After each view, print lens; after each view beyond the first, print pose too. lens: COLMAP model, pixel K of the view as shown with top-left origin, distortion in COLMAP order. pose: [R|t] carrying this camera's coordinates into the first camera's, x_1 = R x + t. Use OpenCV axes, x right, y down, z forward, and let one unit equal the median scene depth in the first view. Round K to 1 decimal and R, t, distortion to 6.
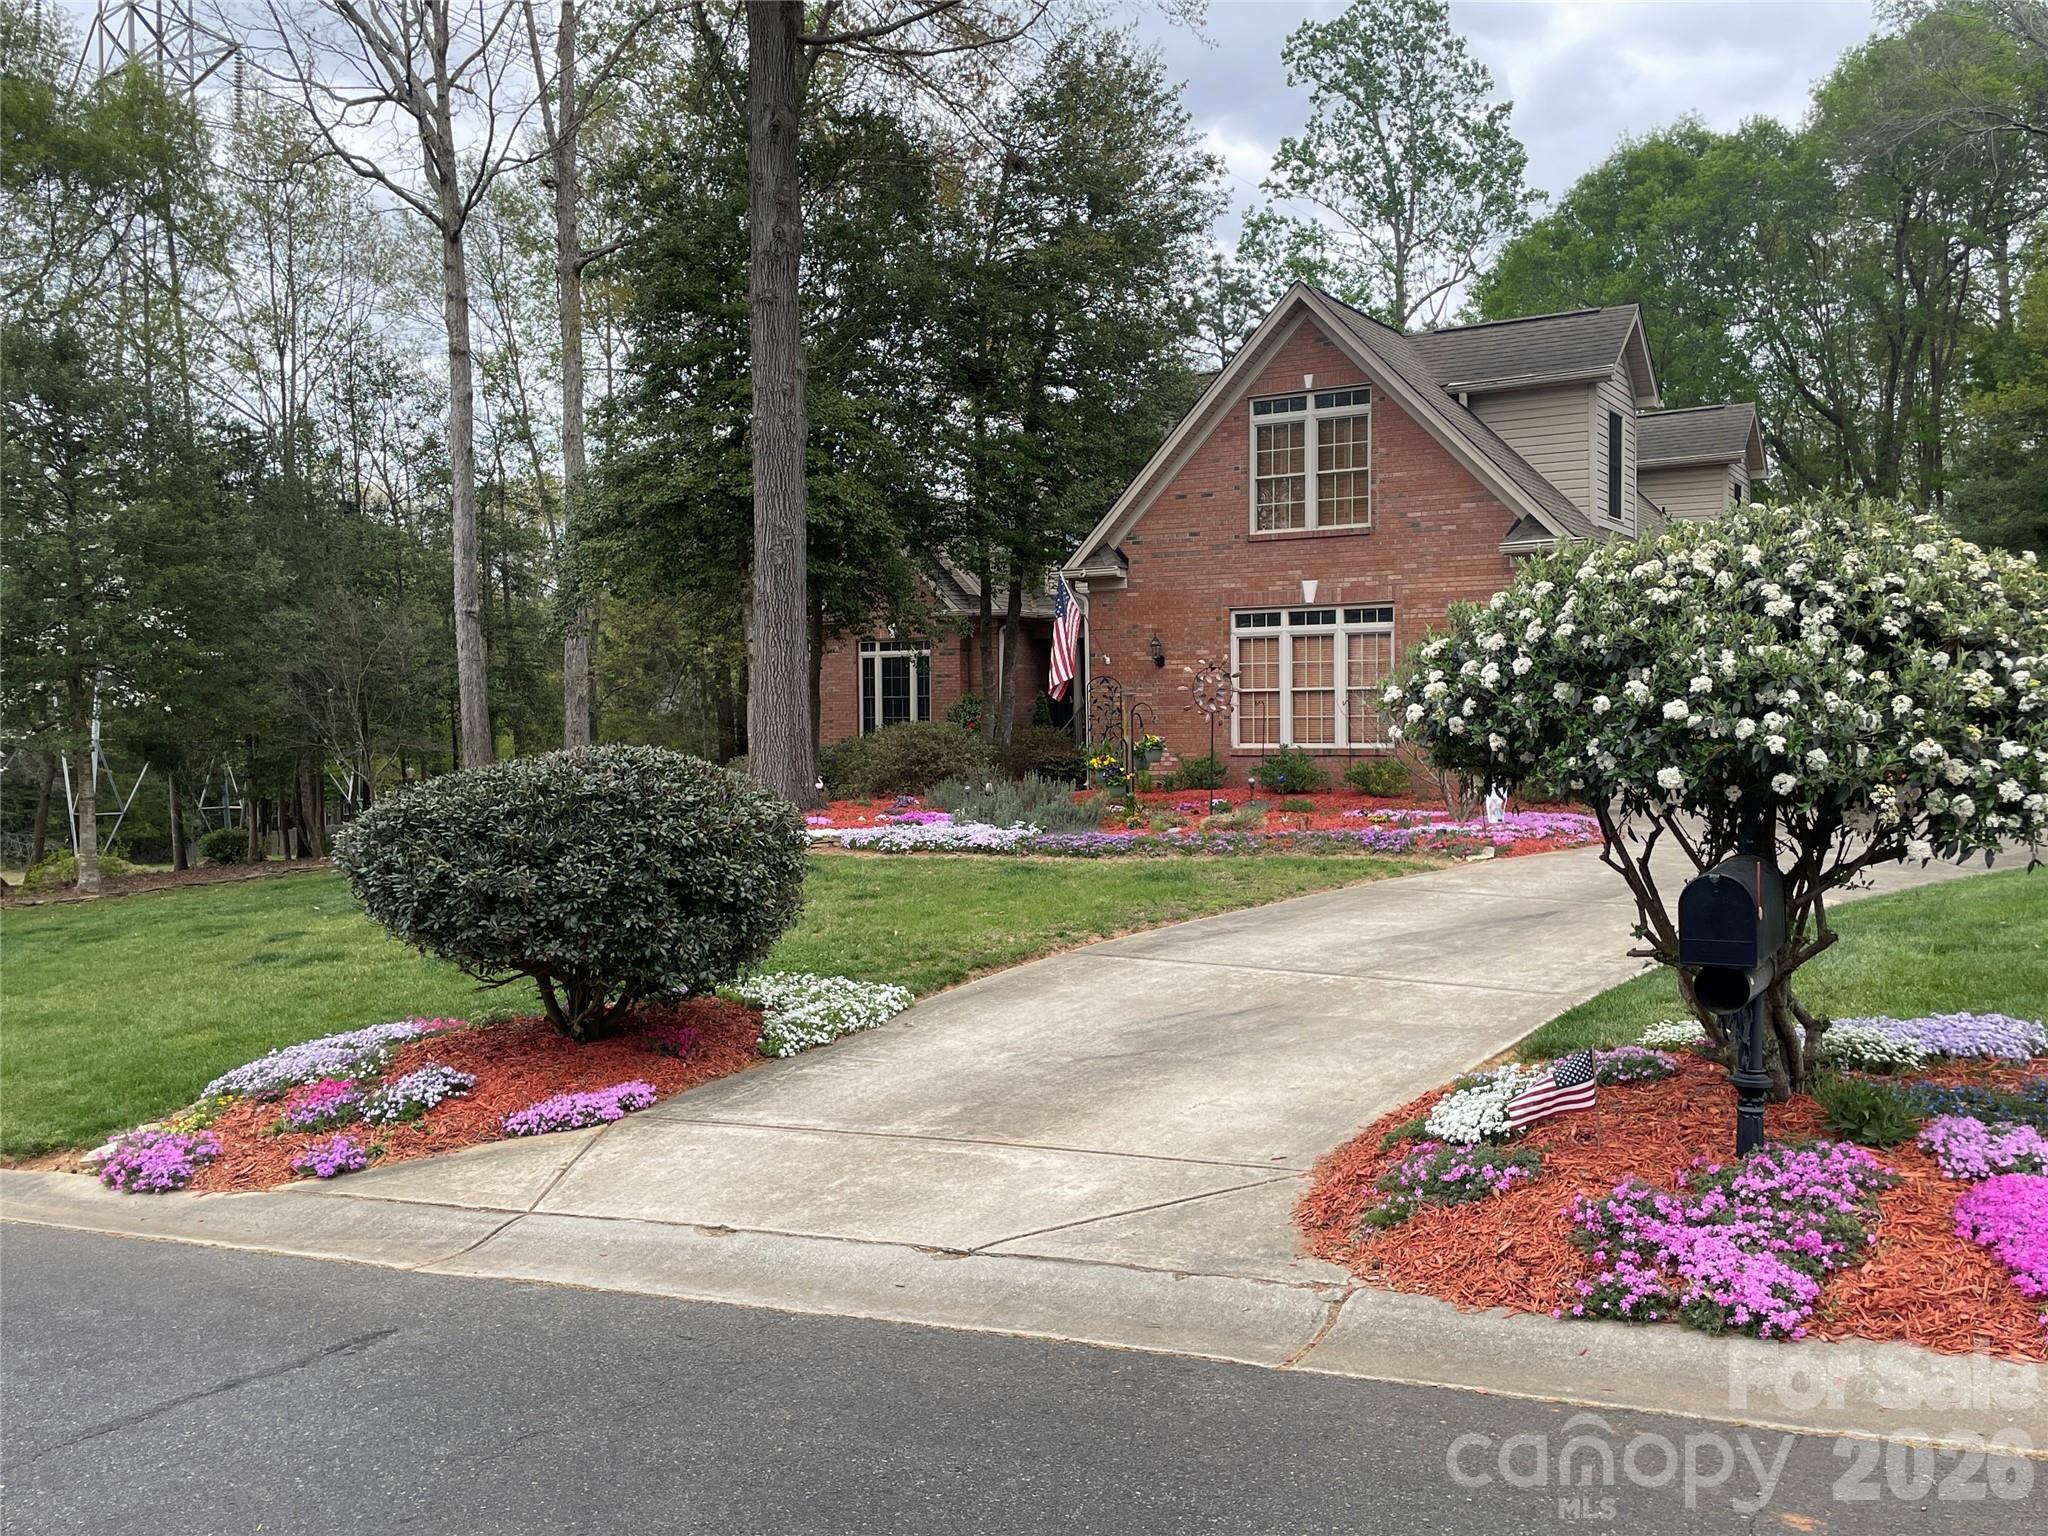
lens RADIAL K [[1812.3, 0, 1024.0], [0, 1812.3, 768.0], [0, 0, 1]] dist [0.179542, -0.490145]
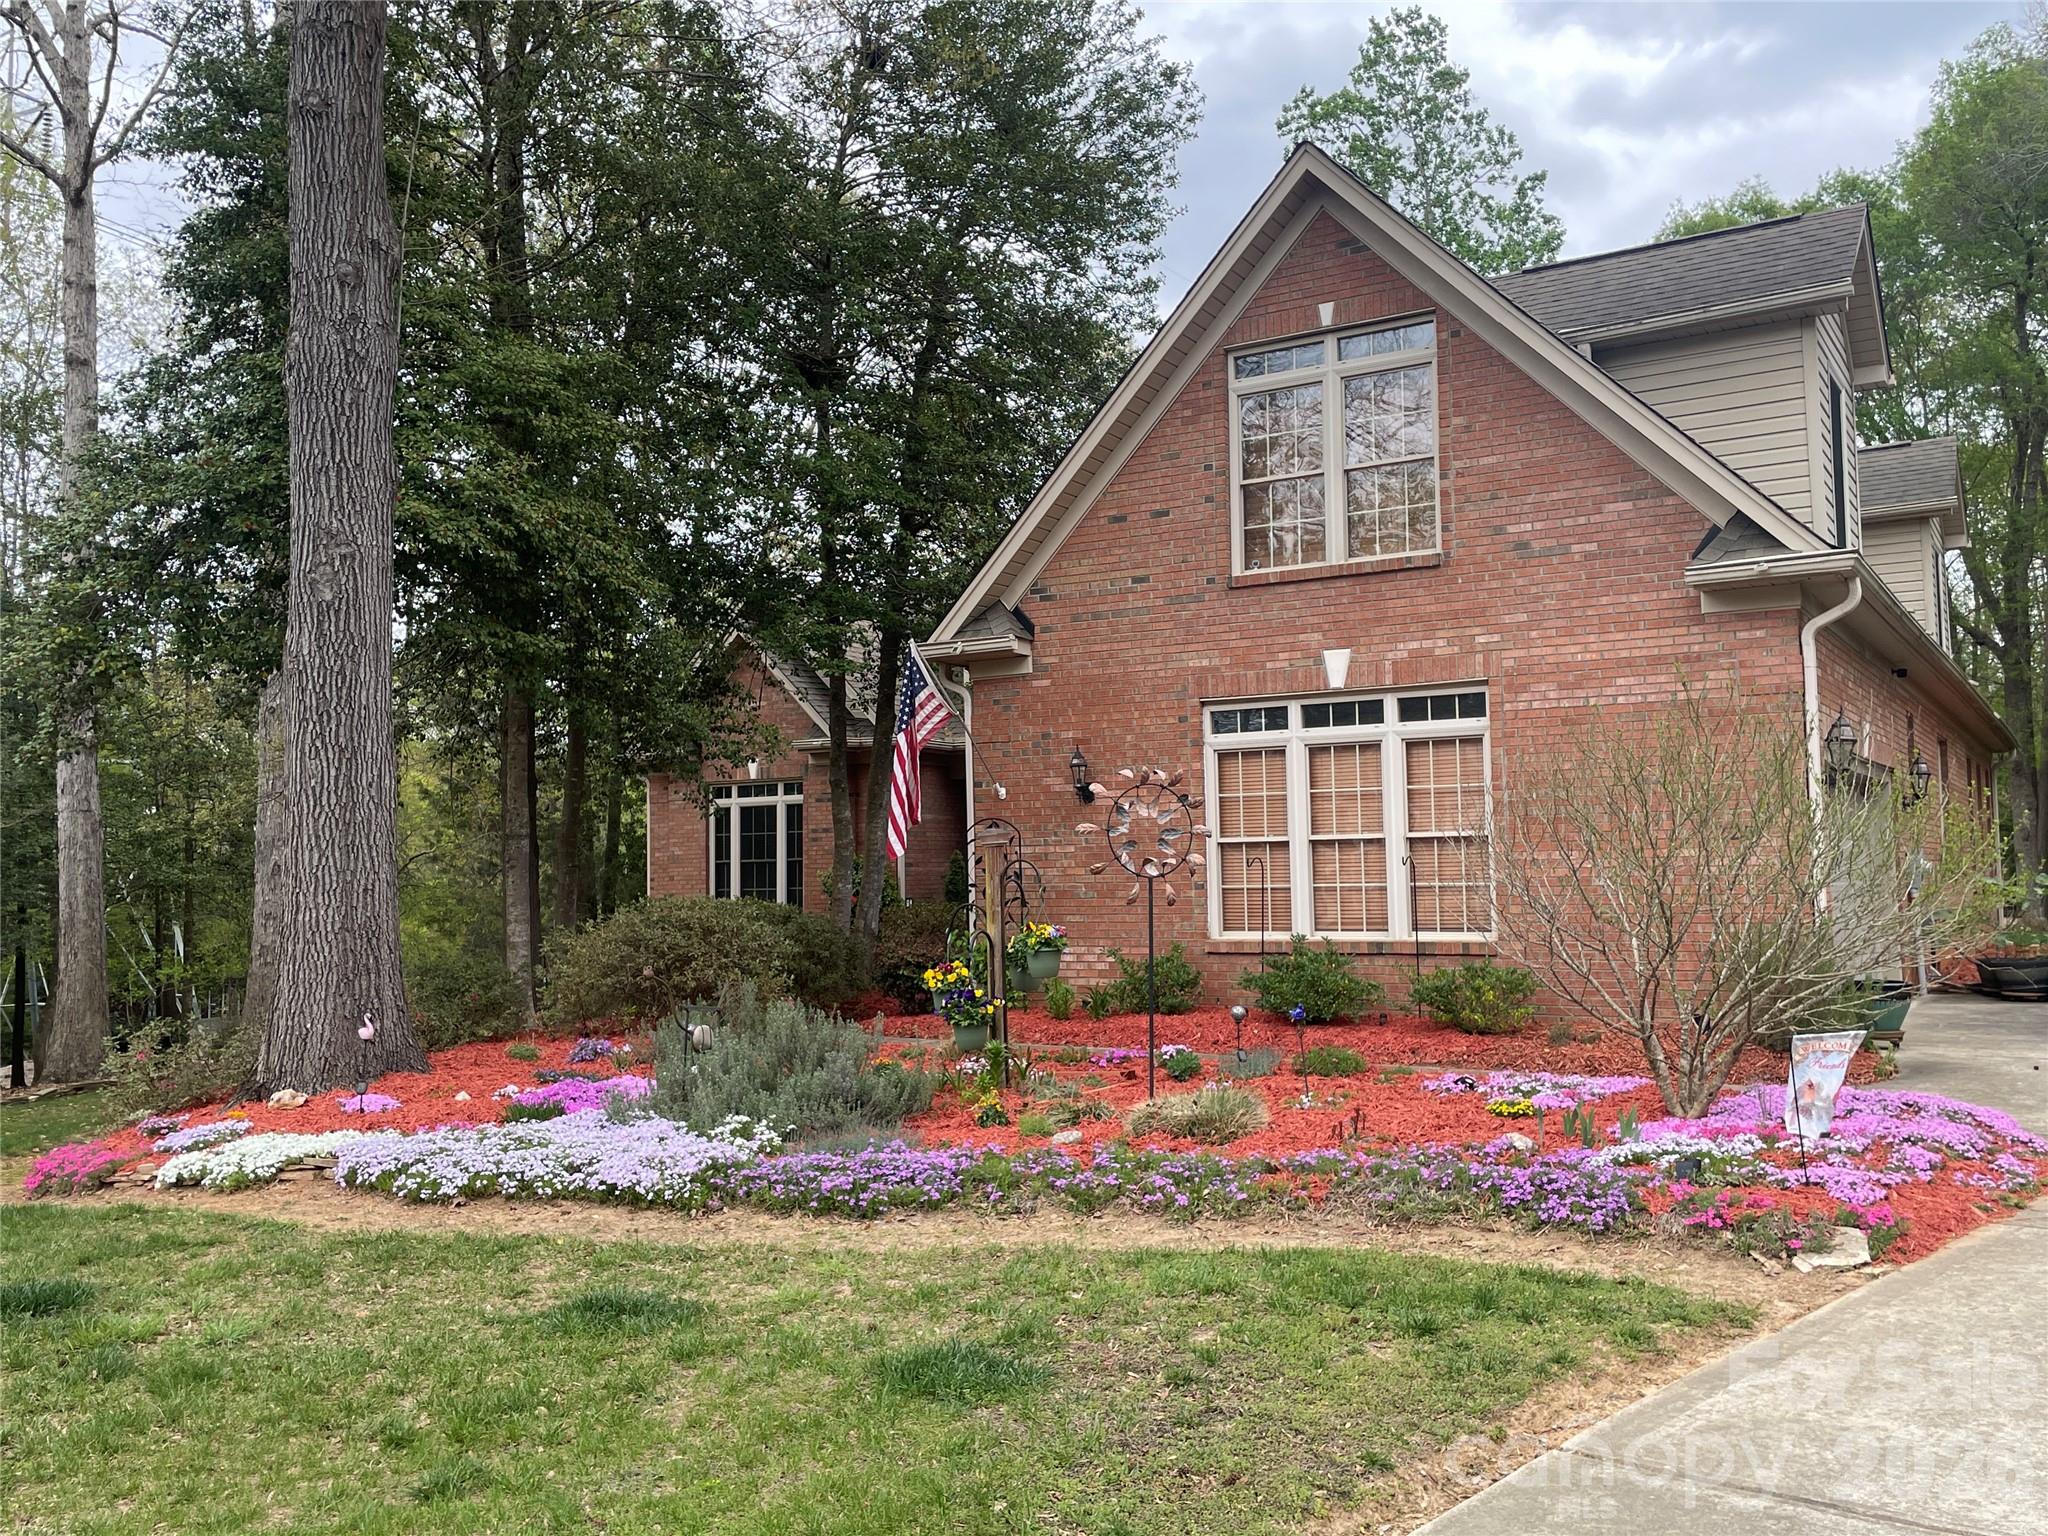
lens RADIAL K [[1812.3, 0, 1024.0], [0, 1812.3, 768.0], [0, 0, 1]] dist [0.179542, -0.490145]
pose [[0.999955, -0.007764, -0.005453, 0.059492], [0.007223, 0.995634, -0.093063, -0.012086], [0.006152, 0.093020, 0.995645, 0.420437]]
